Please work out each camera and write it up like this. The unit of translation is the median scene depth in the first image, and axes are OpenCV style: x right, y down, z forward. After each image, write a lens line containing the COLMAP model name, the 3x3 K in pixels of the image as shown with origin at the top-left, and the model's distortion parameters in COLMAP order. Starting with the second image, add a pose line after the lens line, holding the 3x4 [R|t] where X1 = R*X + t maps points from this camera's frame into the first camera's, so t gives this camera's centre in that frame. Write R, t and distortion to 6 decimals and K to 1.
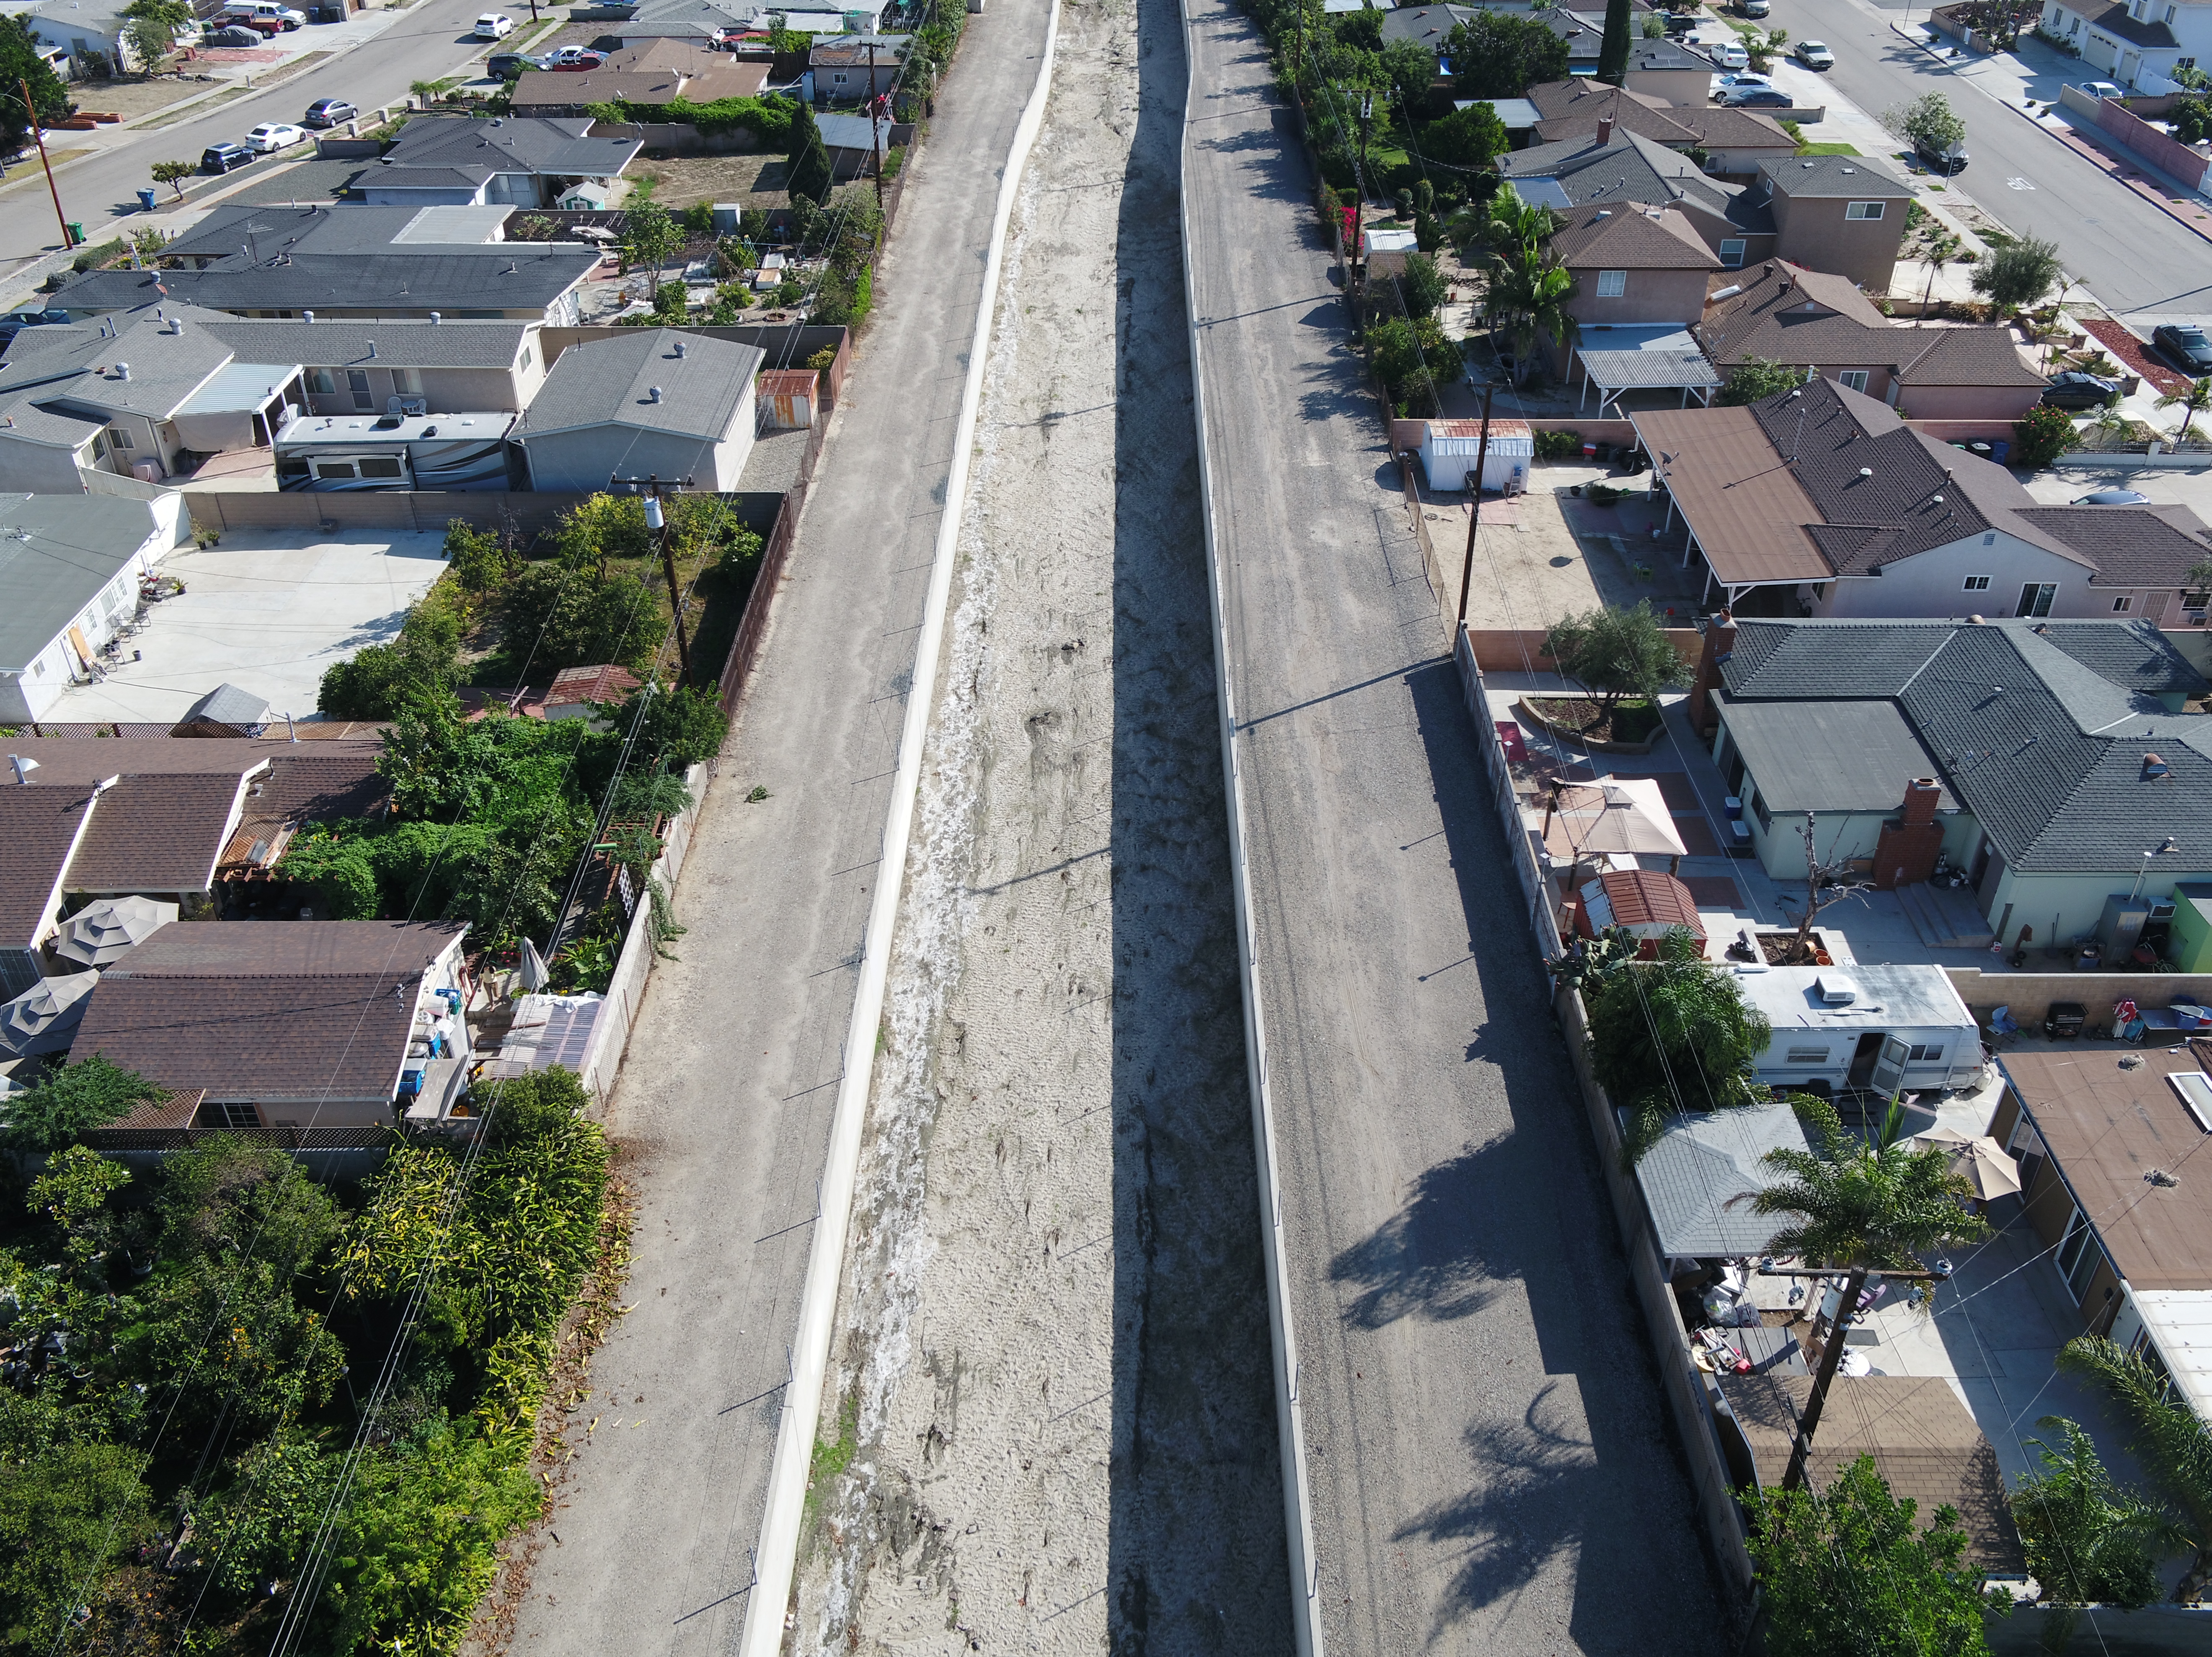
lens RADIAL K [[1932.9, 0, 1103.5], [0, 1932.9, 829.0], [0, 0, 1]] dist [0.003397, -0.003425]
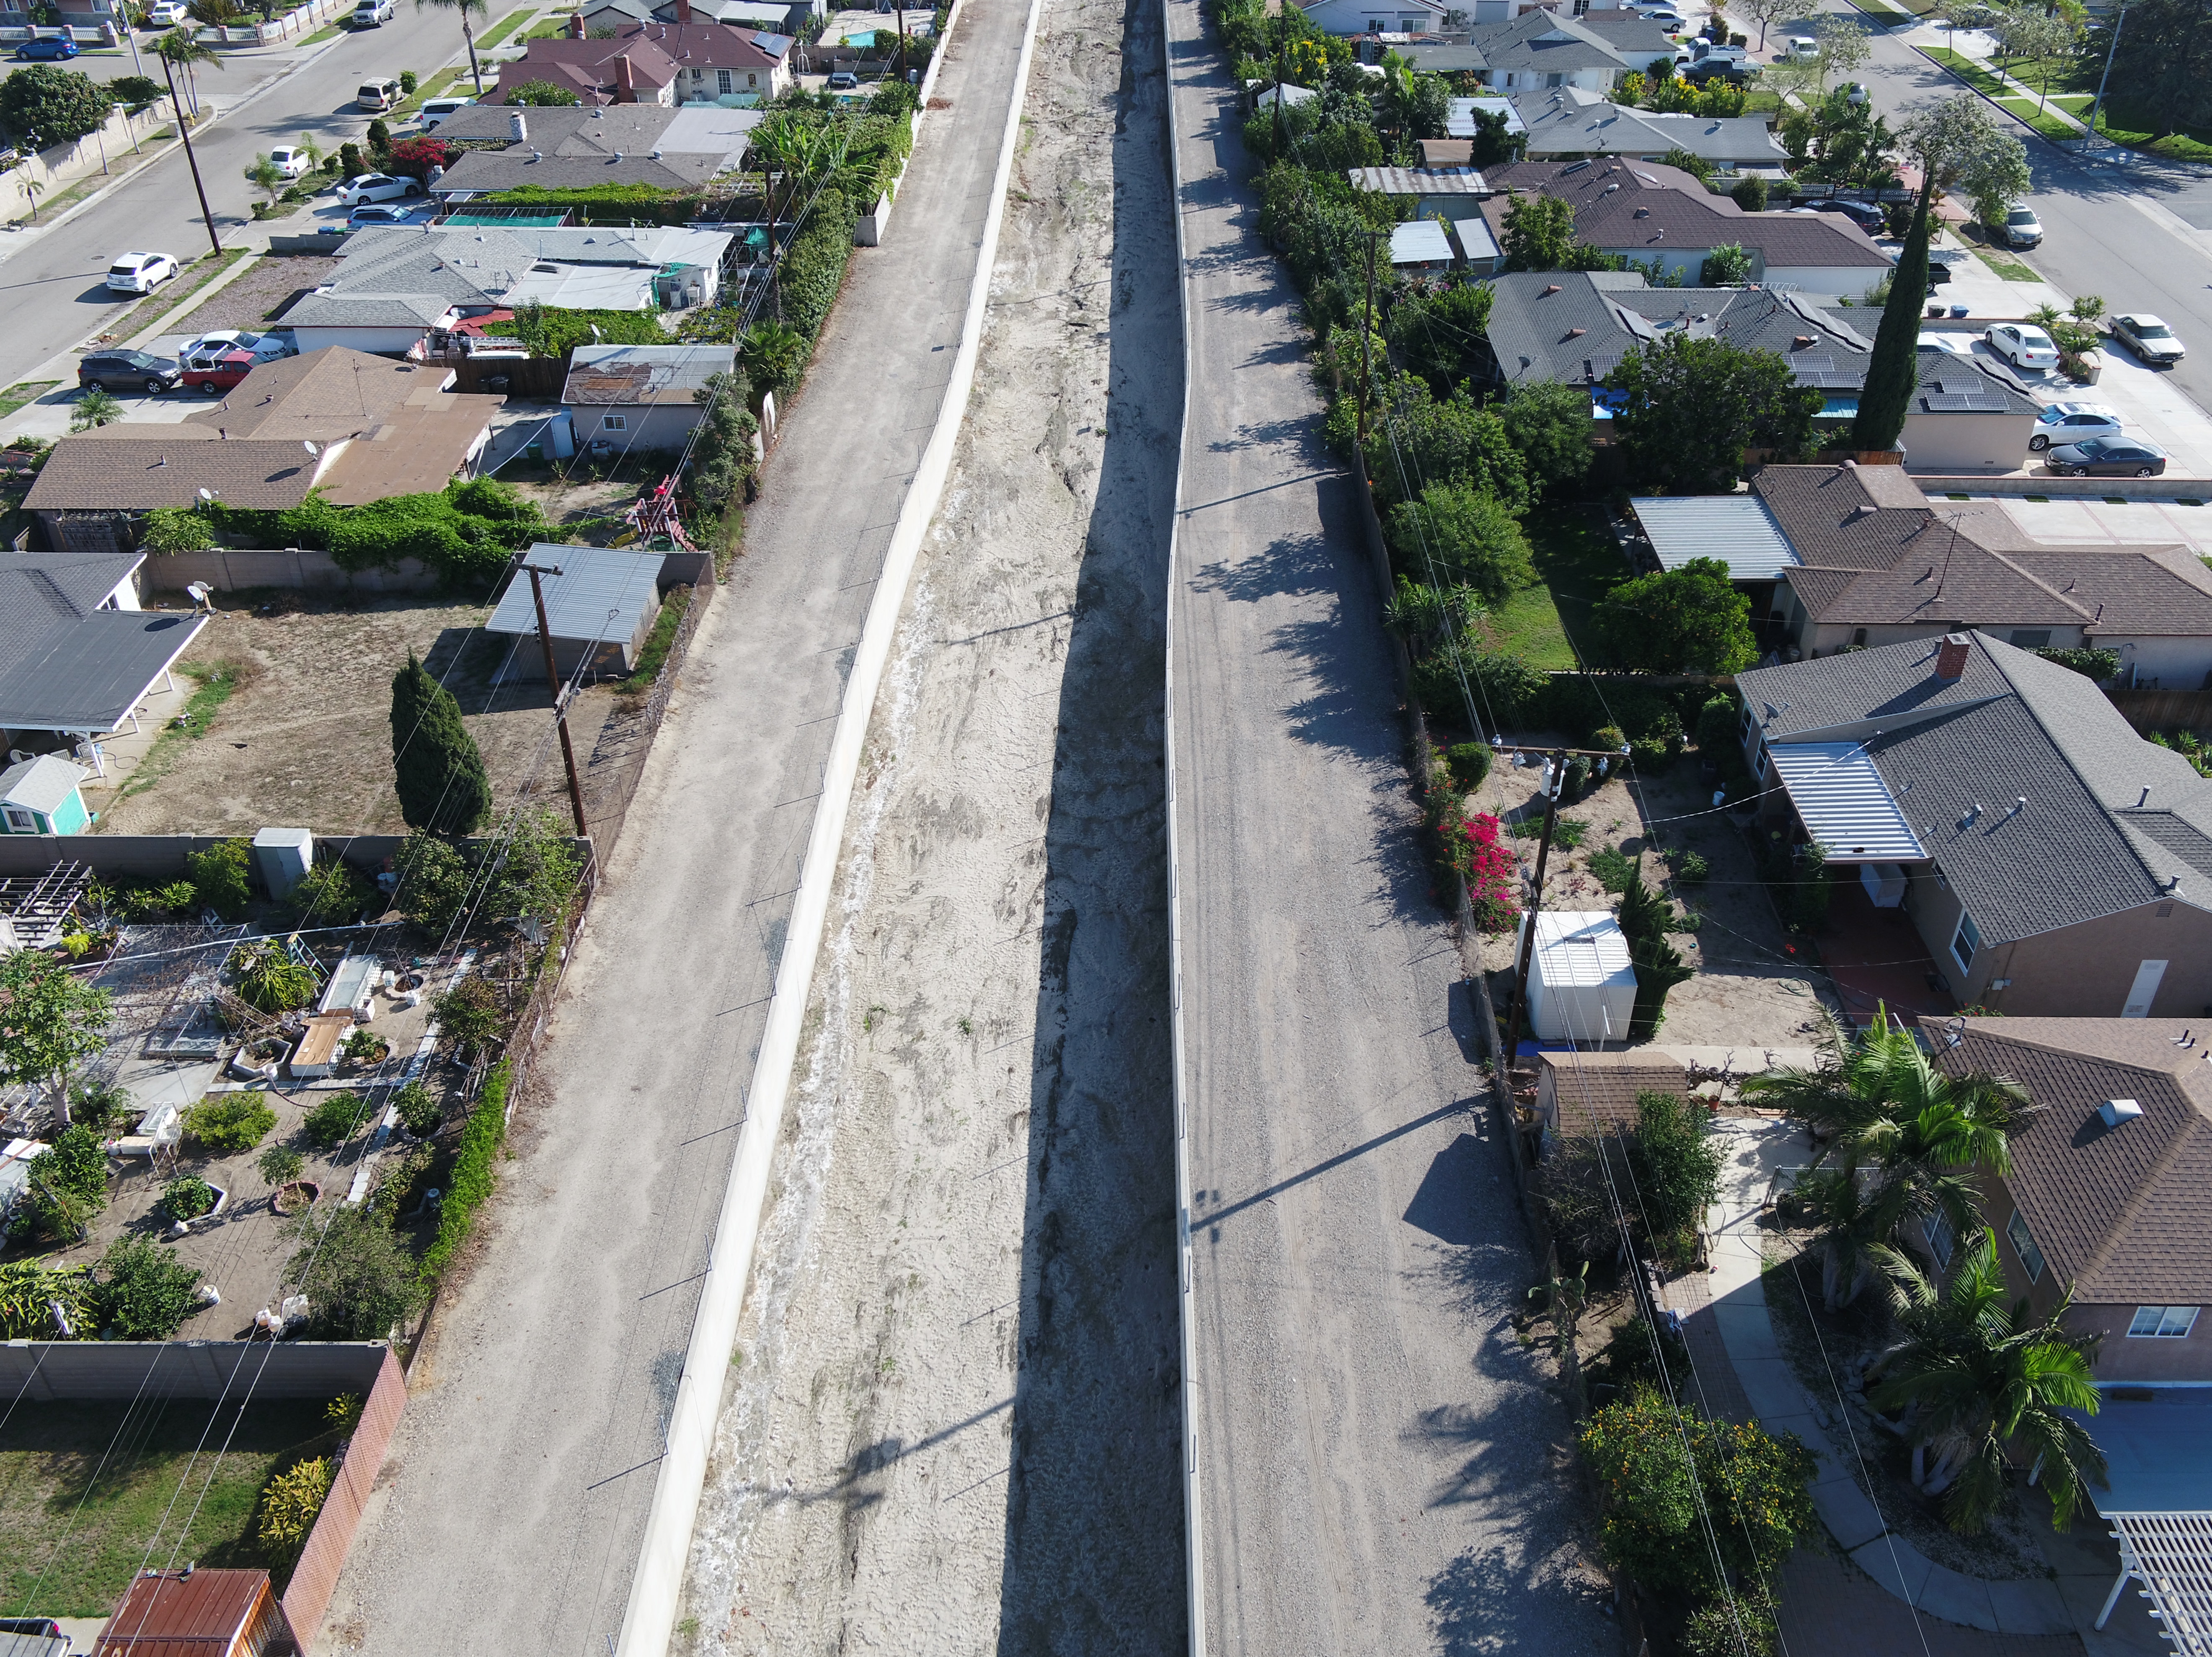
lens RADIAL K [[1932.9, 0, 1108.0], [0, 1932.9, 828.0], [0, 0, 1]] dist [0.003397, -0.003425]
pose [[0.999997, 0.002326, -0.000533, 0.022978], [-0.002325, 0.999996, 0.001877, -0.284148], [0.000538, -0.001876, 0.999998, 0.420726]]
